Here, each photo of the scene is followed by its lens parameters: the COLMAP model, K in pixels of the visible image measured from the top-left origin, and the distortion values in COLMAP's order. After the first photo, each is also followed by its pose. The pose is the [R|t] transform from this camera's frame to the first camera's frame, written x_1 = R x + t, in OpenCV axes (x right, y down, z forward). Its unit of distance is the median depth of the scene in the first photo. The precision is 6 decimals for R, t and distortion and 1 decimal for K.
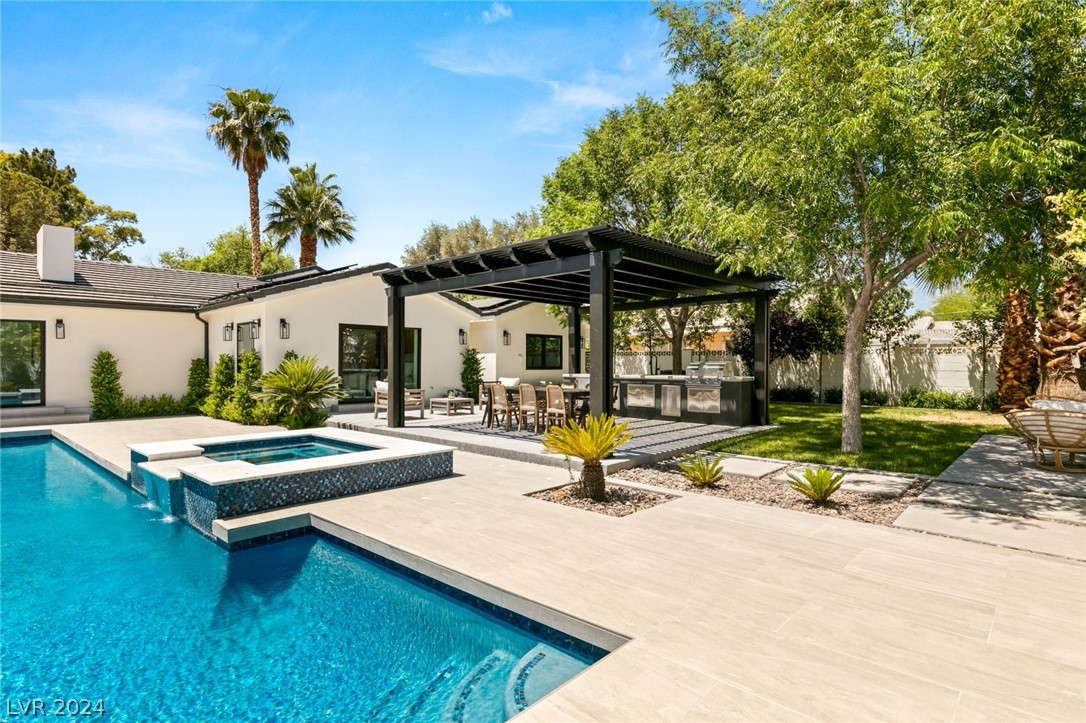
lens RADIAL K [[577.0, 0, 548.2], [0, 577.0, 362.3], [0, 0, 1]] dist [0.000644, -0.000074]
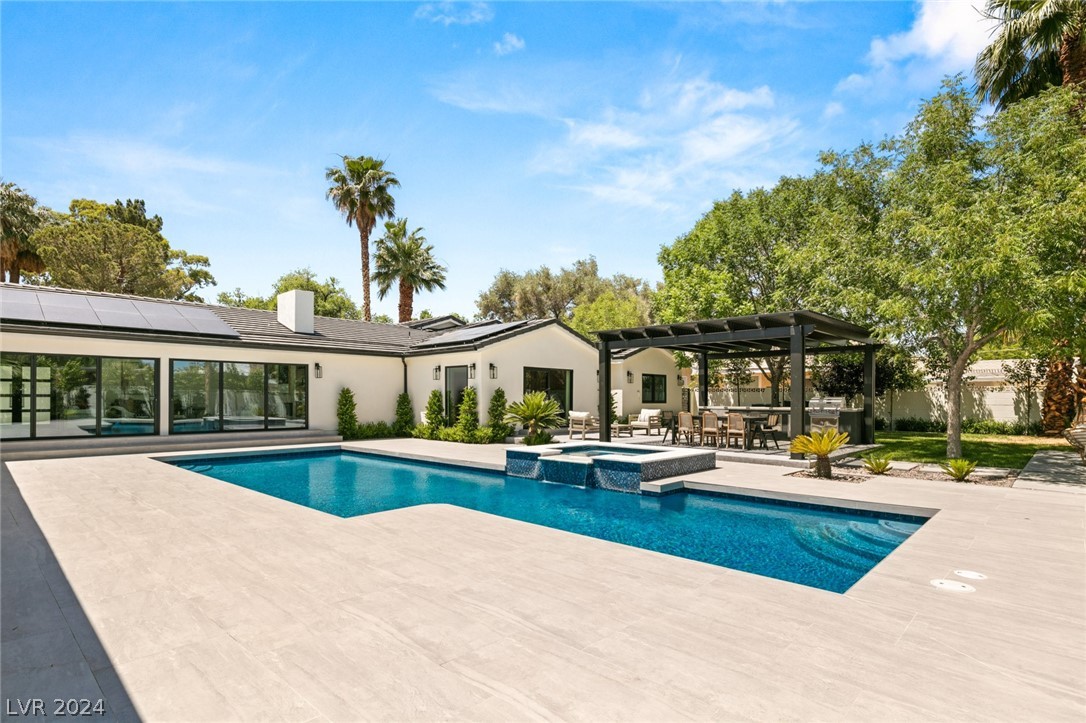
lens RADIAL K [[581.0, 0, 542.2], [0, 581.0, 400.9], [0, 0, 1]] dist [0.002615, -0.001573]
pose [[0.999916, 0.003042, -0.012596, -0.294469], [-0.002957, 0.999973, 0.006781, 0.000381], [0.012616, -0.006743, 0.999898, -0.290785]]
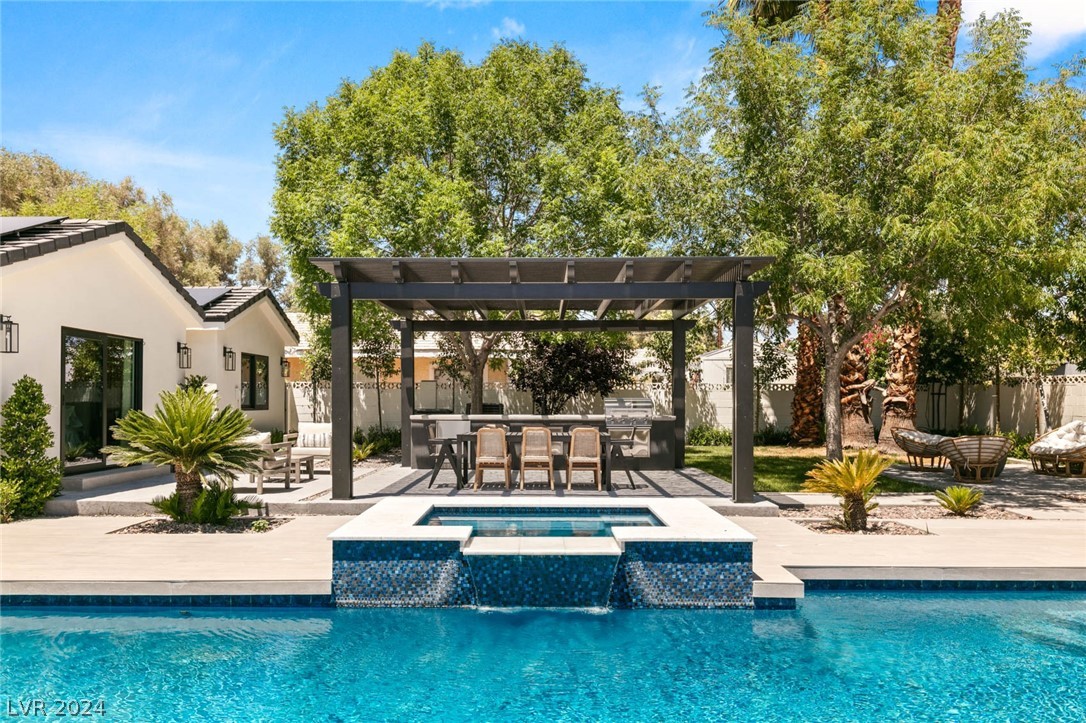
lens RADIAL K [[918.8, 0, 538.0], [0, 918.8, 371.4], [0, 0, 1]] dist [-0.010565, -0.001200]
pose [[0.734997, 0.019925, 0.677777, -0.596017], [-0.000551, 0.999585, -0.028788, -0.001241], [-0.678070, 0.020785, 0.734704, 0.067855]]
